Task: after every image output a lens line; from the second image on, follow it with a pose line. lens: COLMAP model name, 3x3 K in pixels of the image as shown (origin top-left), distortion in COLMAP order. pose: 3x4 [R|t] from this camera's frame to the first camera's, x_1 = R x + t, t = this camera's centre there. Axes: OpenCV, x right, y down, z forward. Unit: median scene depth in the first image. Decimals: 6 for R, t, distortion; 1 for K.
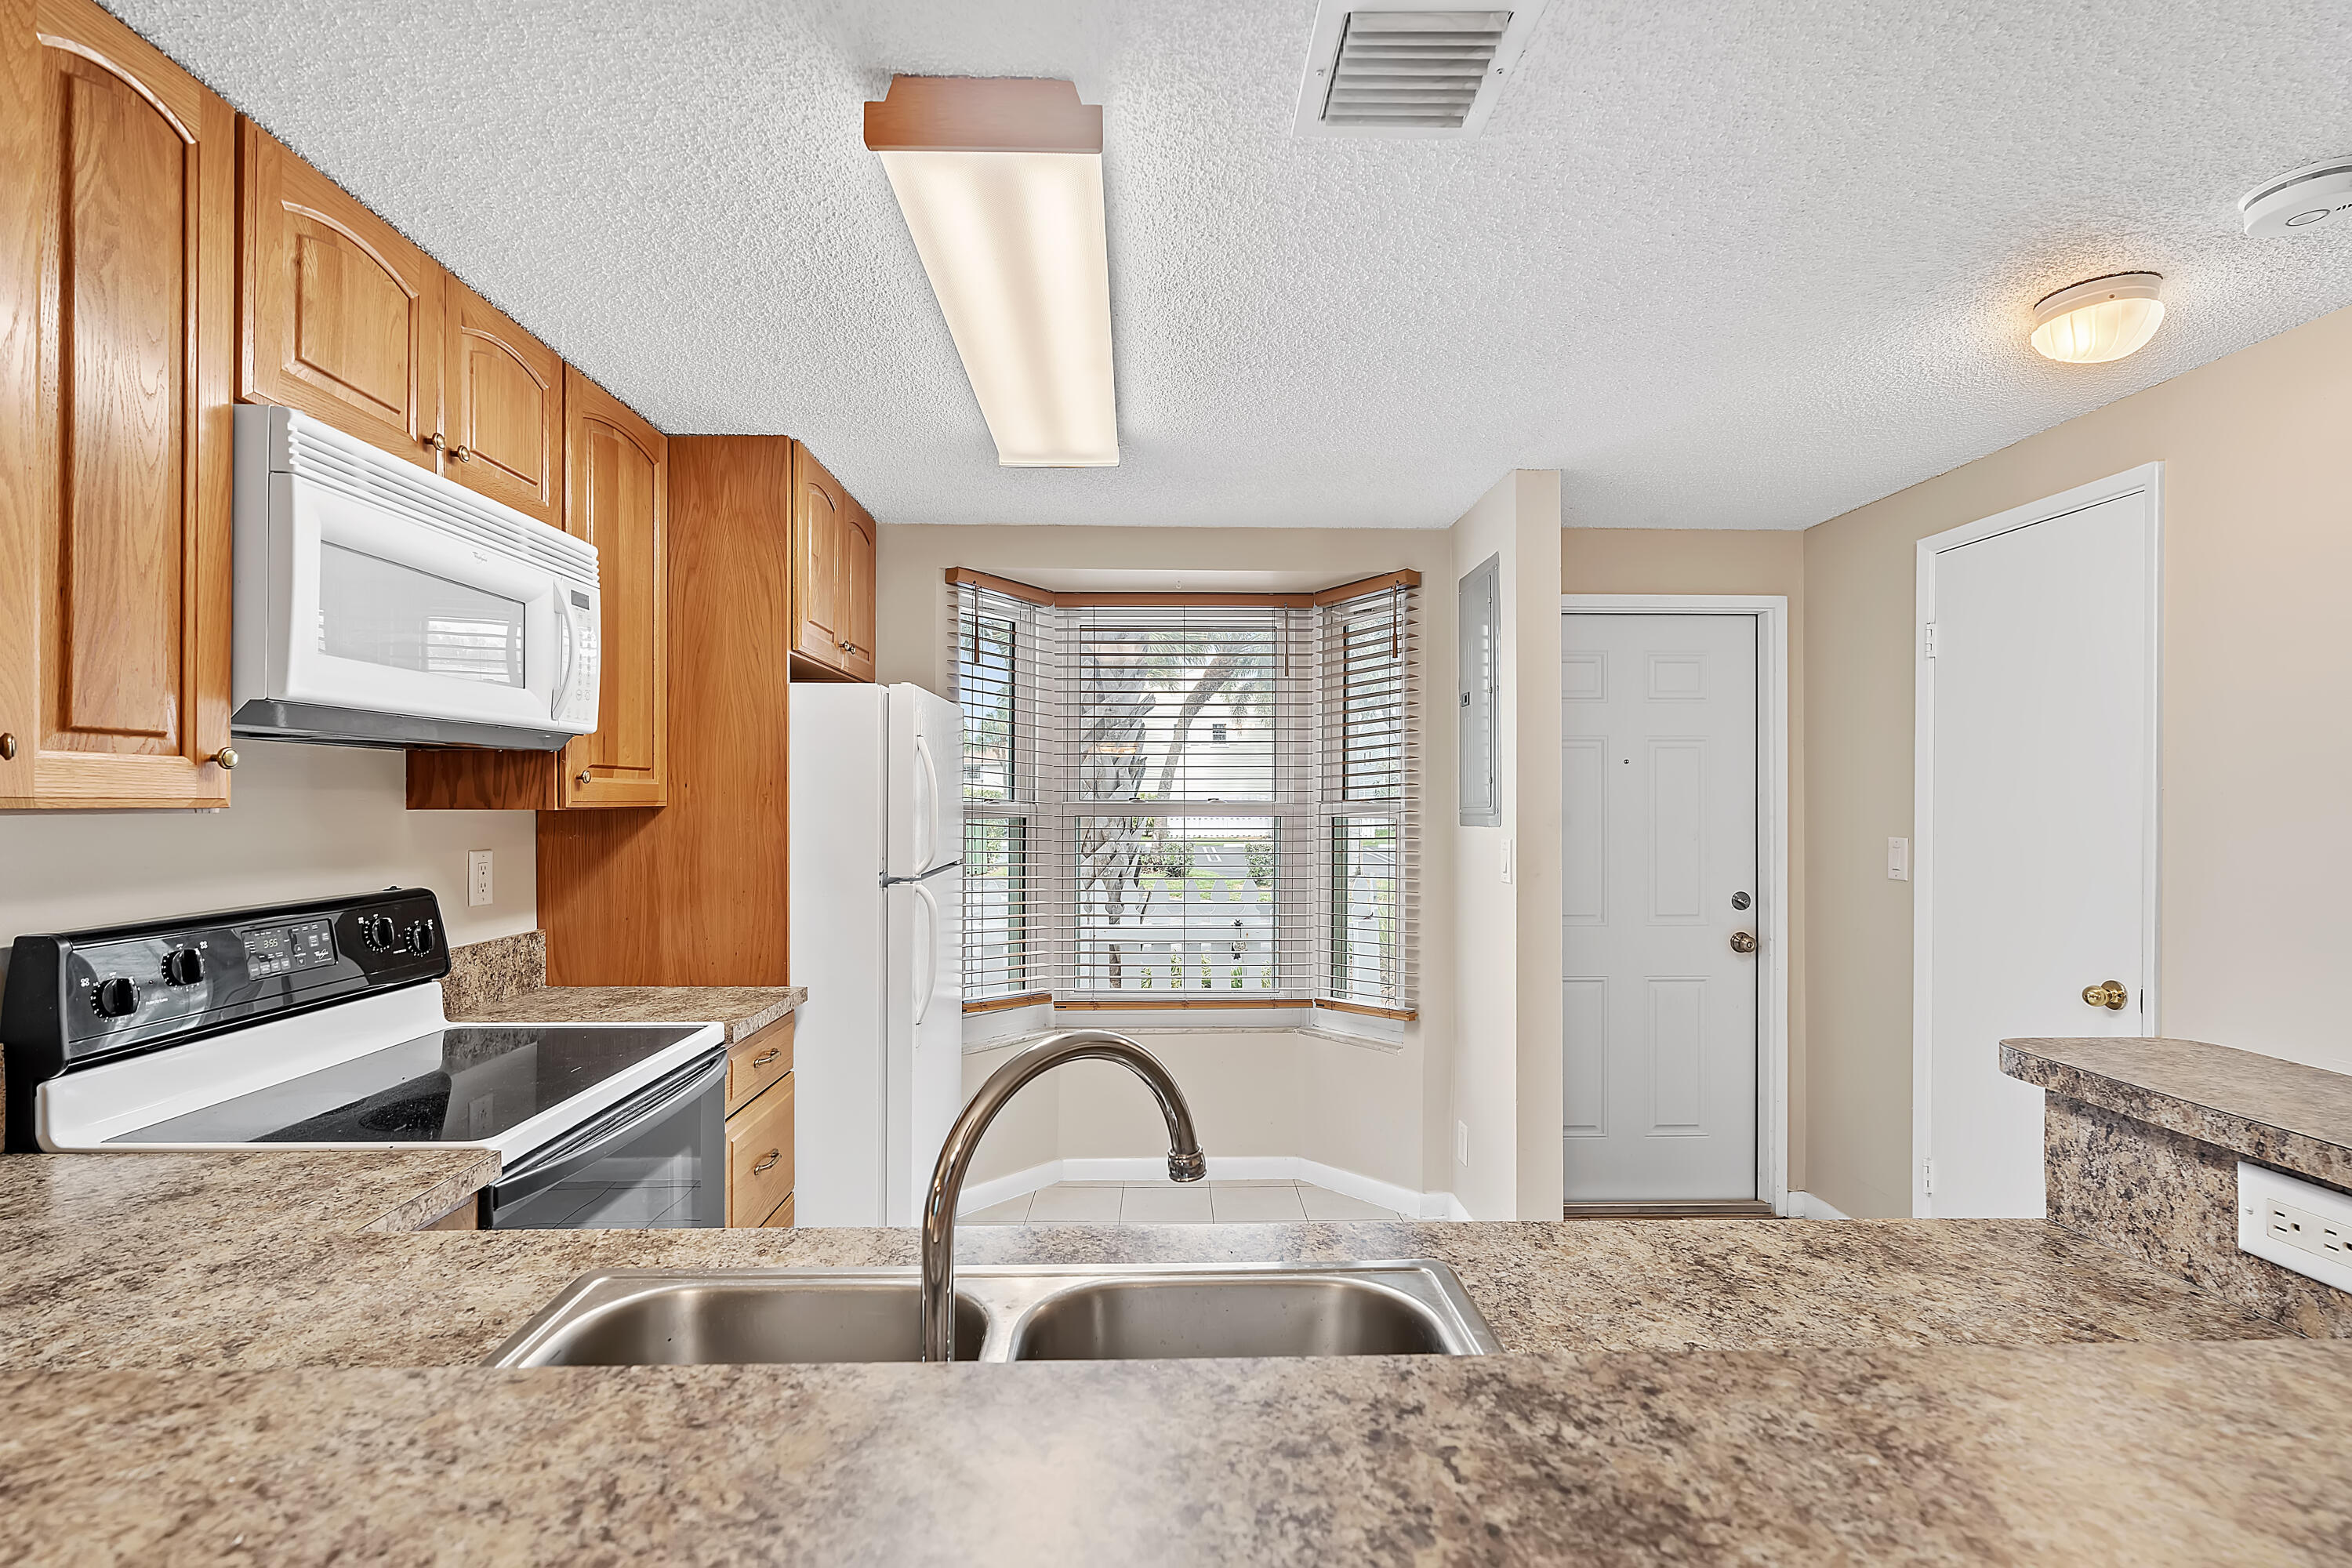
lens RADIAL K [[1052.7, 0, 1164.5], [0, 1052.7, 796.5], [0, 0, 1]] dist [-0.004796, 0.000651]
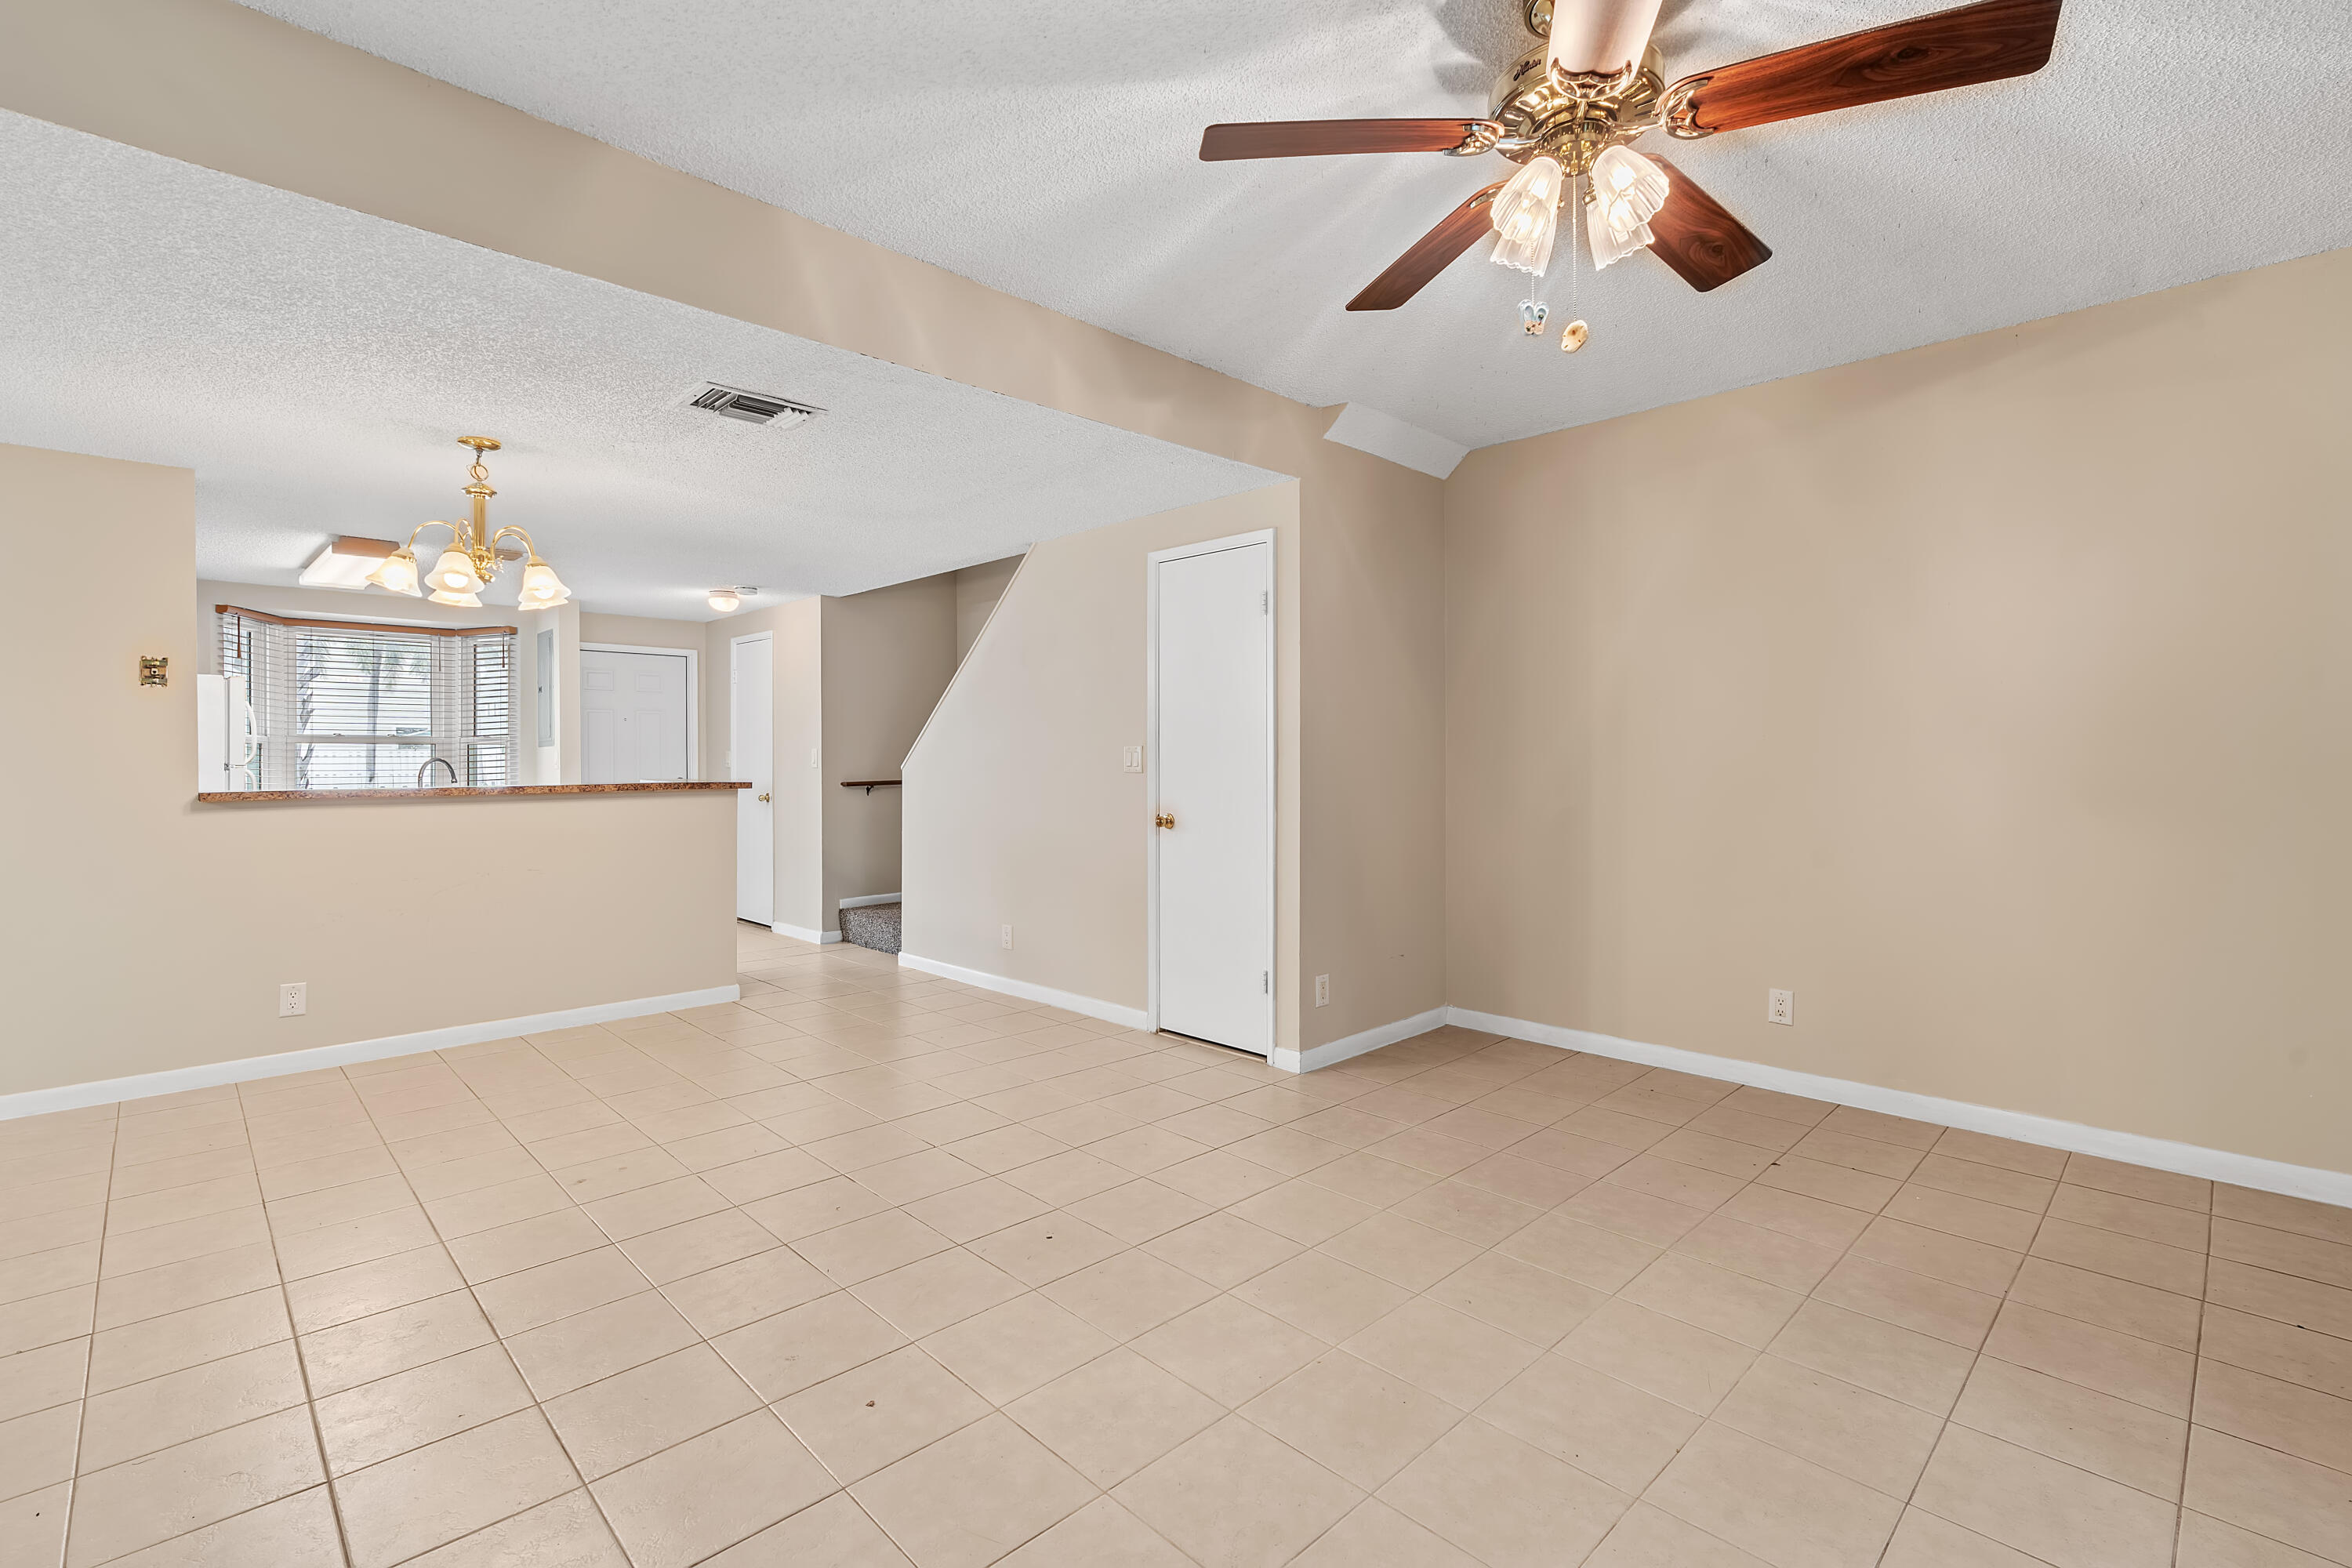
lens RADIAL K [[1060.0, 0, 1162.6], [0, 1060.0, 760.9], [0, 0, 1]] dist [-0.004212, 0.000215]
pose [[0.733815, -0.004913, 0.679331, -0.332974], [0.000521, 0.999978, 0.006669, 0.054921], [-0.679349, -0.004540, 0.733801, -1.922003]]
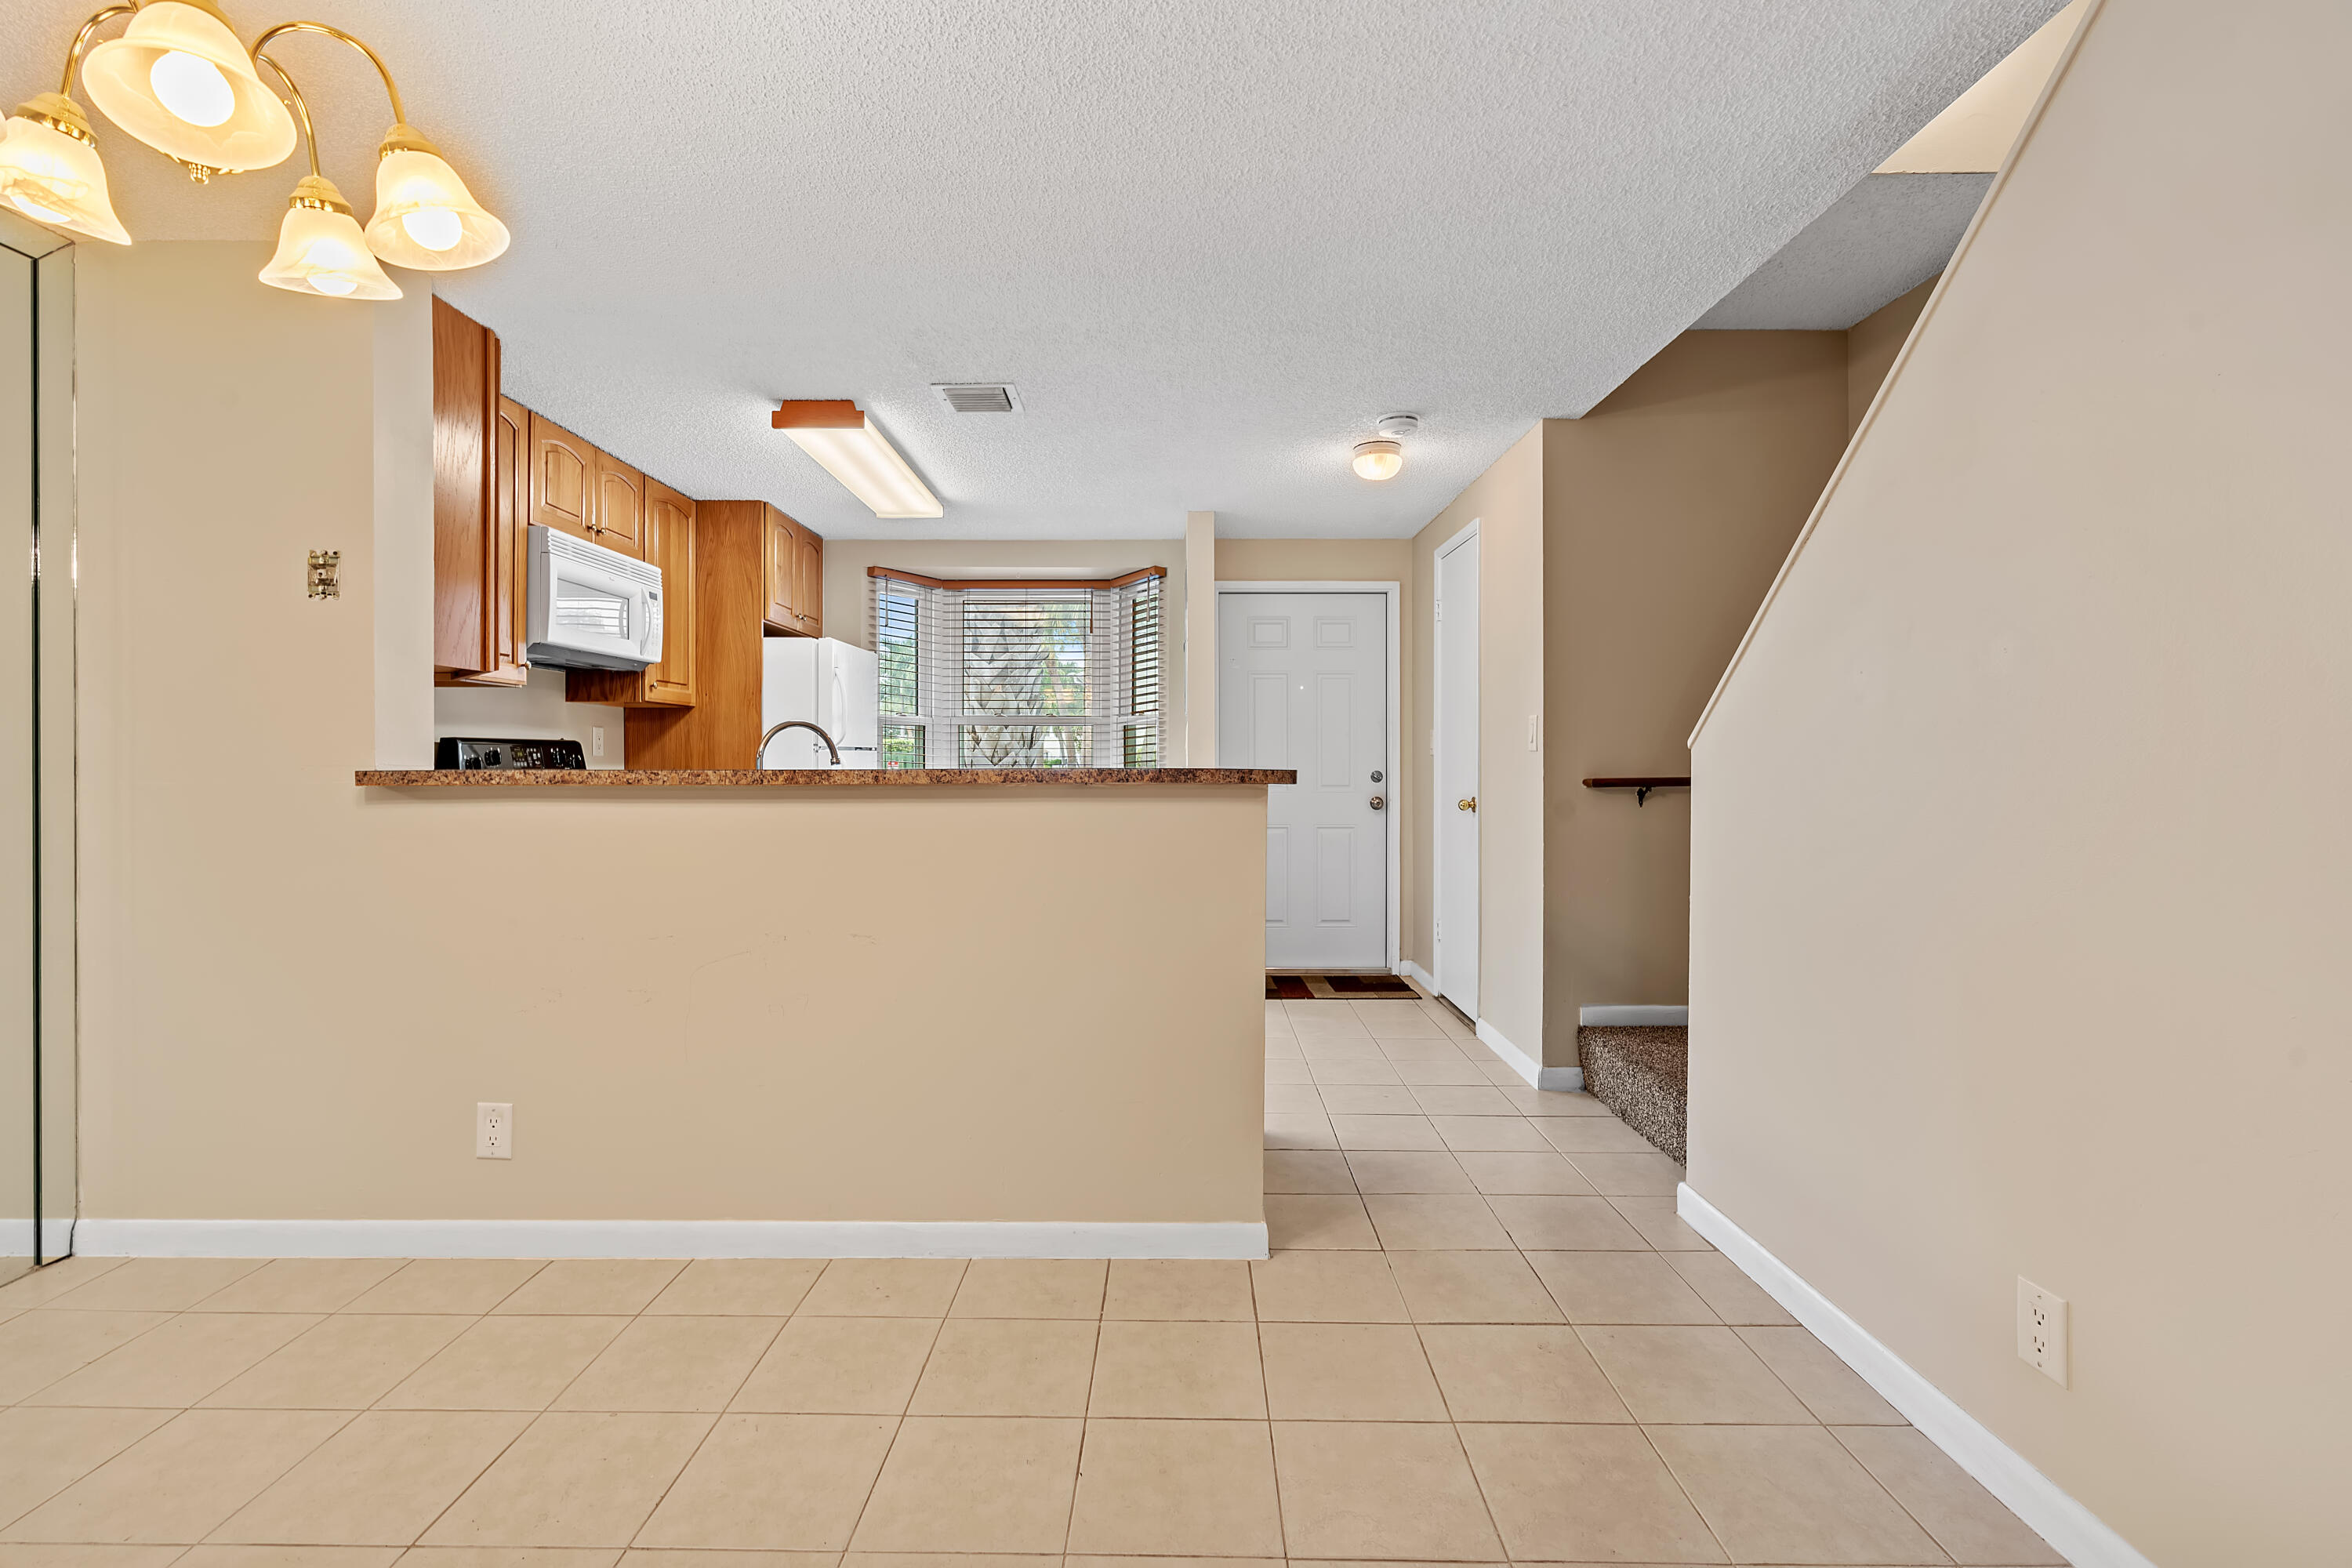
lens RADIAL K [[1060.0, 0, 1162.6], [0, 1060.0, 760.9], [0, 0, 1]] dist [-0.004212, 0.000215]
pose [[0.999705, -0.000489, -0.024300, 0.373236], [0.000572, 0.999994, 0.003398, 0.097685], [0.024299, -0.003411, 0.999699, -0.801055]]
